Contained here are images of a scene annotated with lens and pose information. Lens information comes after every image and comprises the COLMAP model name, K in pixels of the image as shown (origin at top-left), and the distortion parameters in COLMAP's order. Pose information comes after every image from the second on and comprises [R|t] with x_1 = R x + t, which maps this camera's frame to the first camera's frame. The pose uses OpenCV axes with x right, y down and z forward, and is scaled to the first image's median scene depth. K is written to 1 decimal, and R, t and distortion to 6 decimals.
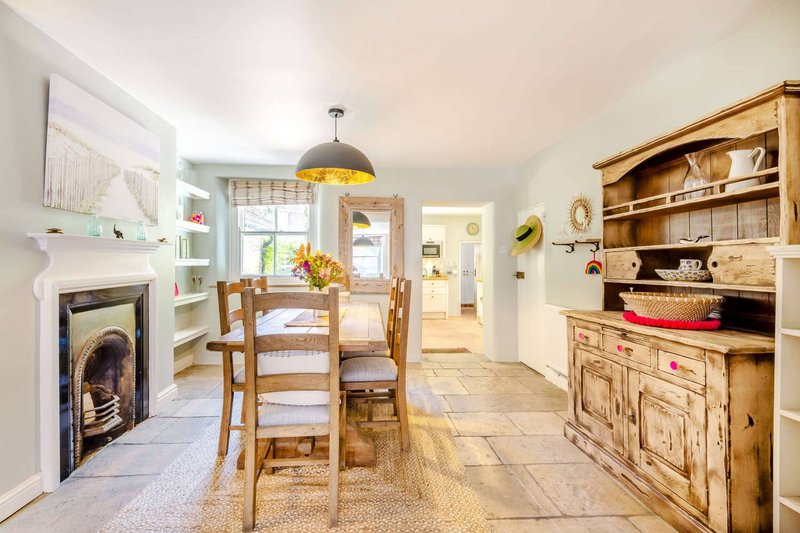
lens RADIAL K [[359.7, 0, 393.9], [0, 359.7, 256.6], [0, 0, 1]] dist [0.024989, -0.007683]
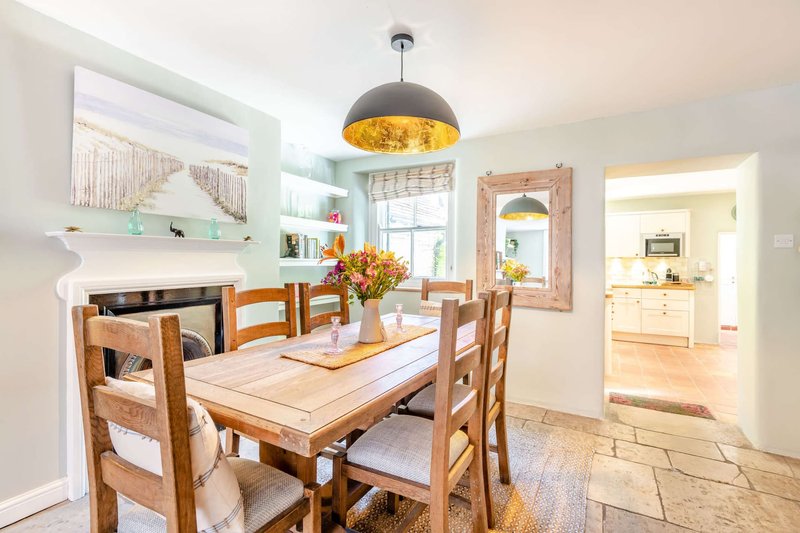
lens RADIAL K [[359.7, 0, 412.9], [0, 359.7, 259.5], [0, 0, 1]] dist [0.024989, -0.007683]
pose [[0.844581, -0.001091, -0.535427, 0.149807], [0.004833, 0.999973, 0.005587, 0.003659], [0.535407, -0.007307, 0.844563, 0.297686]]
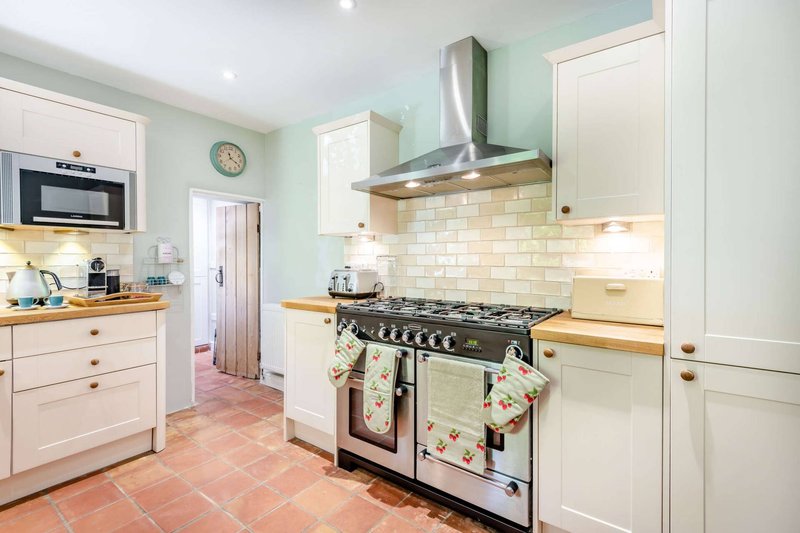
lens RADIAL K [[359.7, 0, 399.7], [0, 359.7, 261.5], [0, 0, 1]] dist [0.024989, -0.007683]
pose [[0.643364, -0.007880, 0.765520, 0.106708], [-0.011410, 0.999737, 0.019881, 0.041836], [-0.765475, -0.021525, 0.643105, 1.413285]]
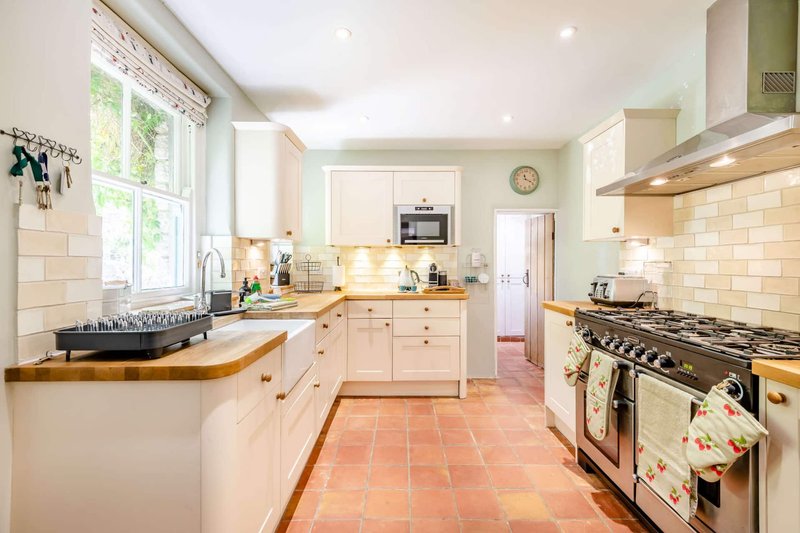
lens RADIAL K [[359.7, 0, 404.1], [0, 359.7, 261.1], [0, 0, 1]] dist [0.024989, -0.007683]
pose [[0.998059, -0.003101, -0.062190, 0.223353], [0.004060, 0.999875, 0.015301, 0.033353], [0.062135, -0.015524, 0.997947, 1.246645]]
